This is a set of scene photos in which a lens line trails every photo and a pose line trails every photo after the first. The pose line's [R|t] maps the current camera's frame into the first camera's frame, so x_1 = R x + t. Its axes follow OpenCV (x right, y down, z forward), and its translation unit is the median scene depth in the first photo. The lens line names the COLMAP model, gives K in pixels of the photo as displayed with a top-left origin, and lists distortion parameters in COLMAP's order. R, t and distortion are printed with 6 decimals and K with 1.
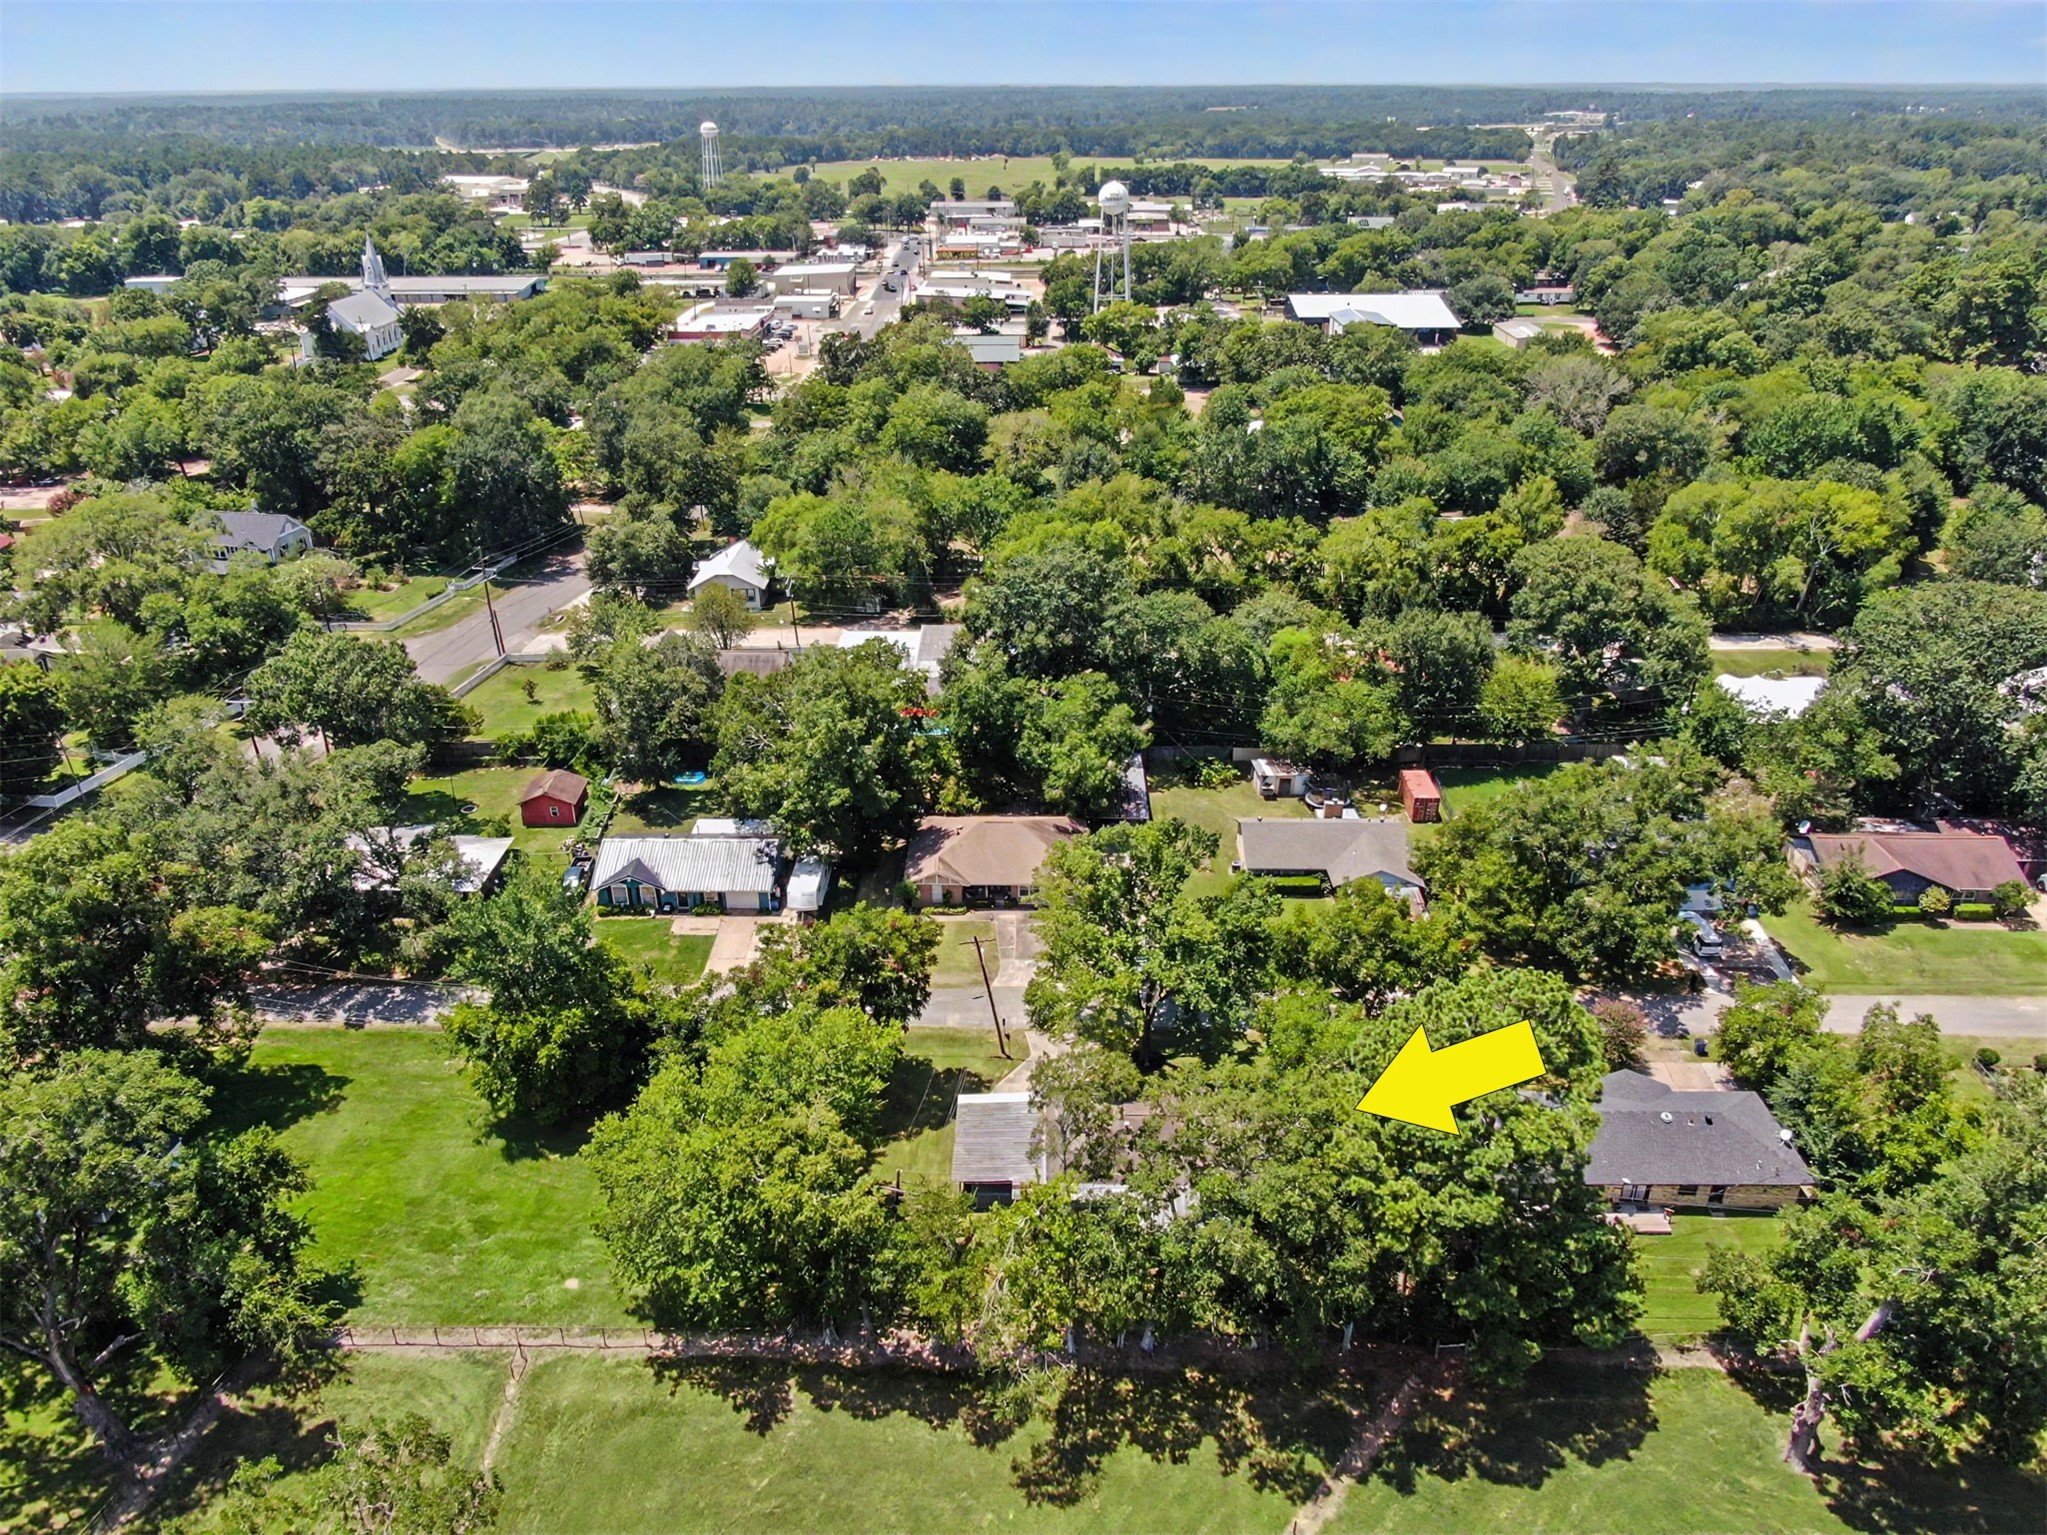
lens RADIAL K [[1470.3, 0, 1025.6], [0, 1470.3, 766.7], [0, 0, 1]] dist [-0.014585, 0.002977]
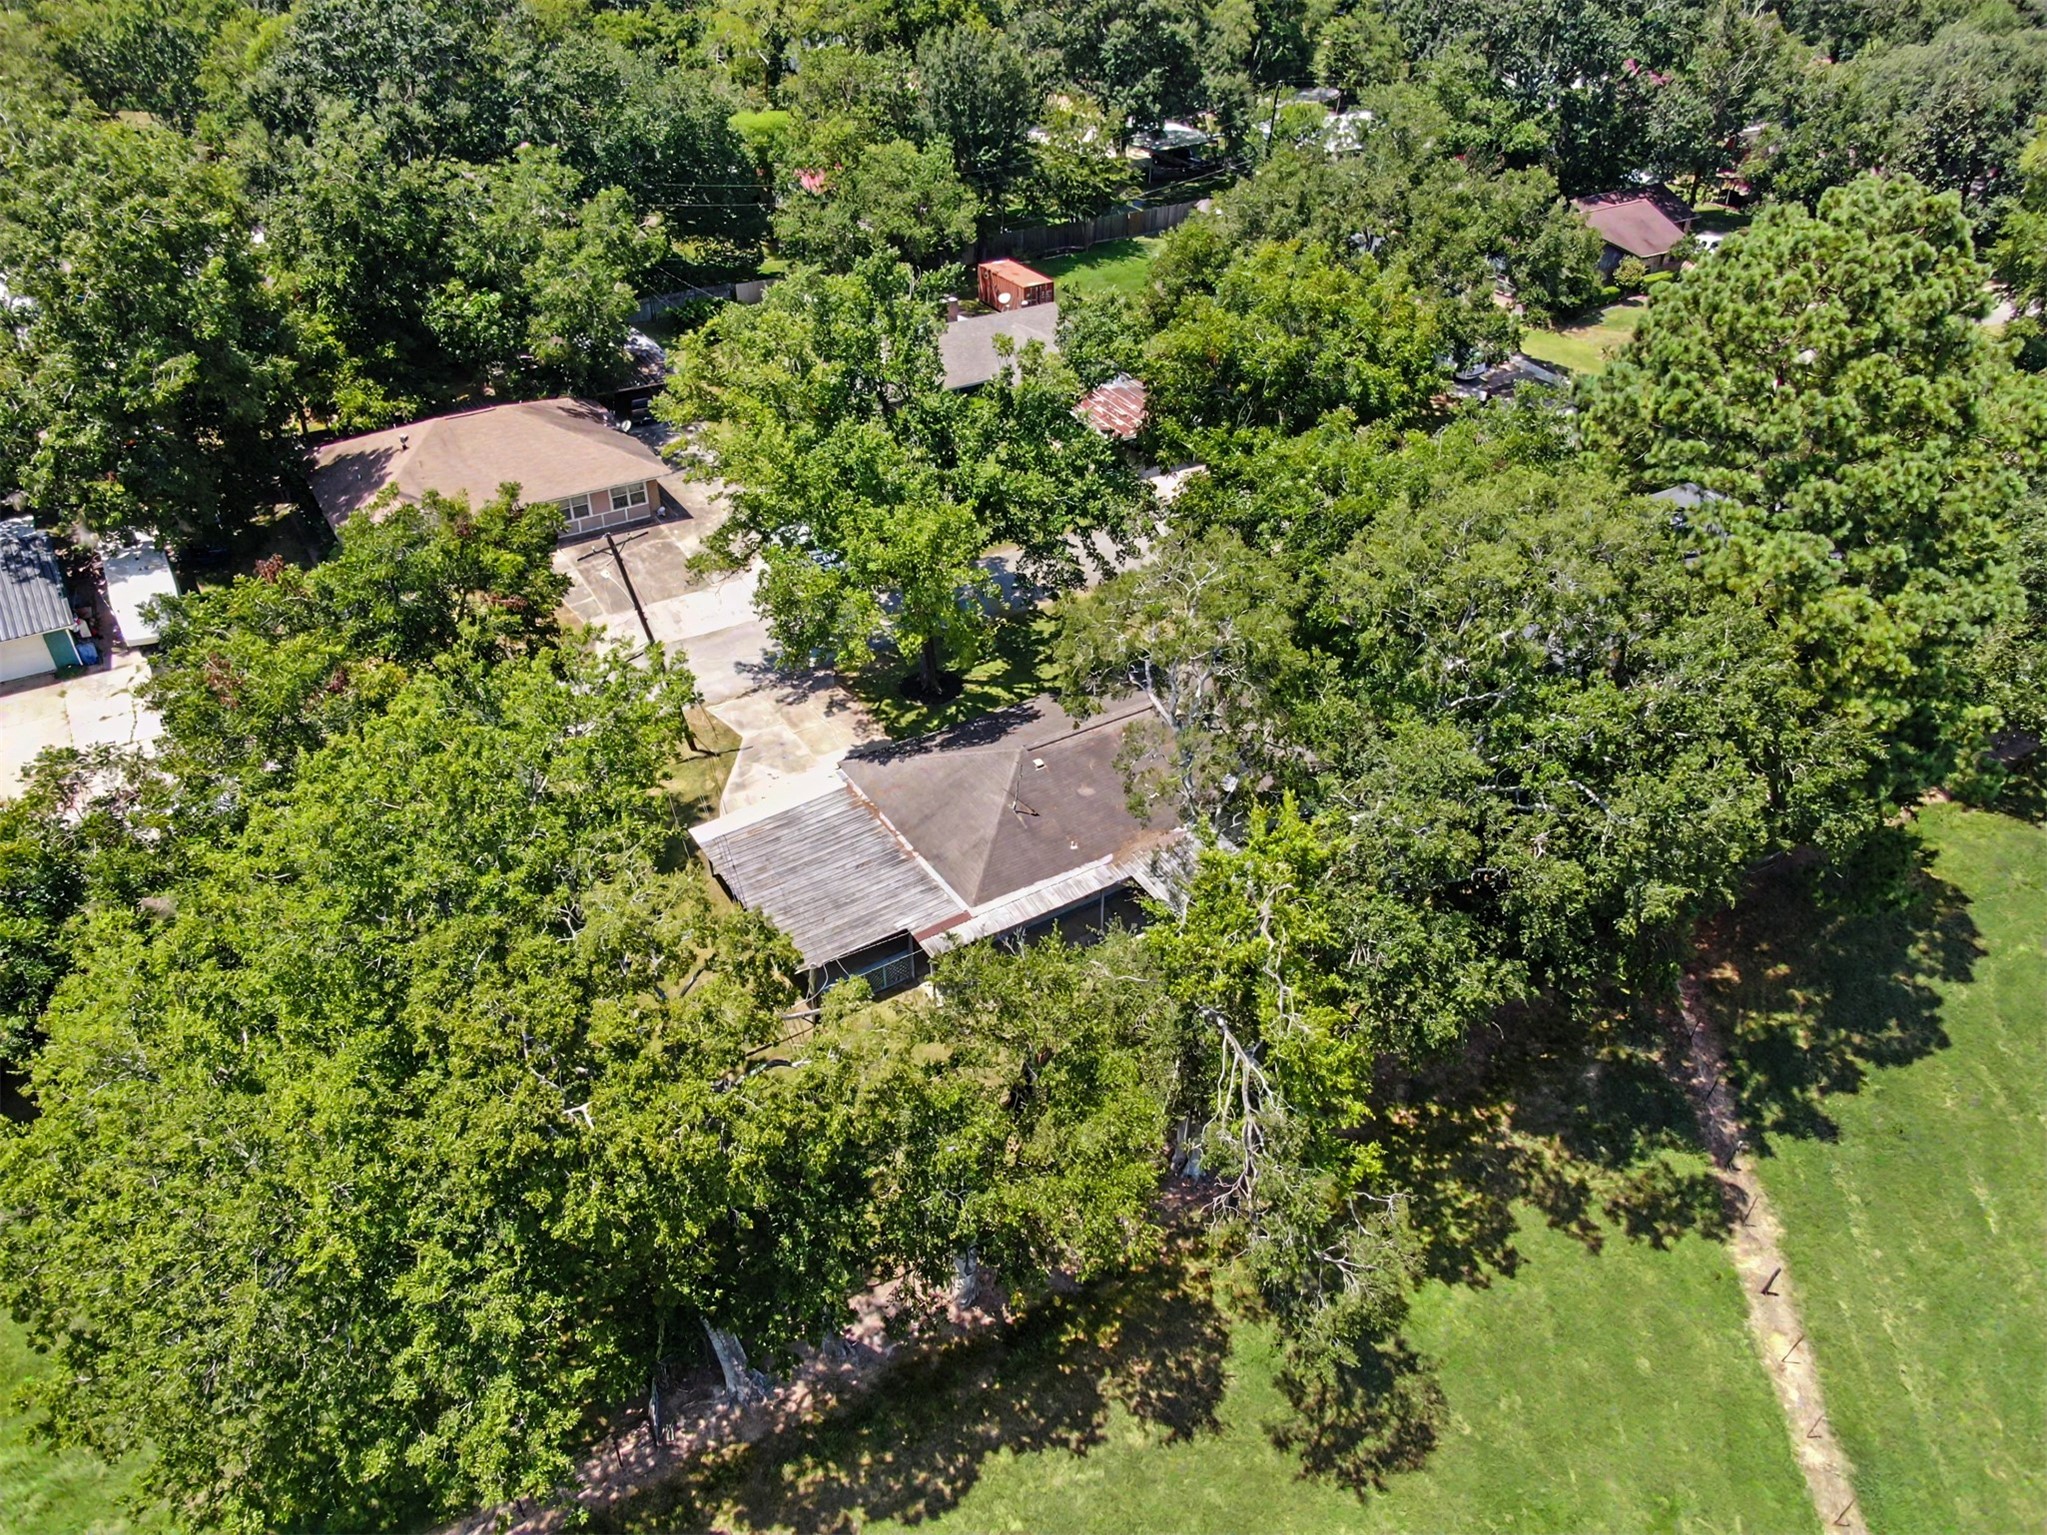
lens RADIAL K [[1470.3, 0, 1024.0], [0, 1470.3, 771.9], [0, 0, 1]] dist [-0.014585, 0.002977]
pose [[0.842367, -0.307242, 0.442741, -0.210182], [0.228877, 0.947750, 0.222229, 0.147646], [-0.487886, -0.085865, 0.868674, 0.628898]]
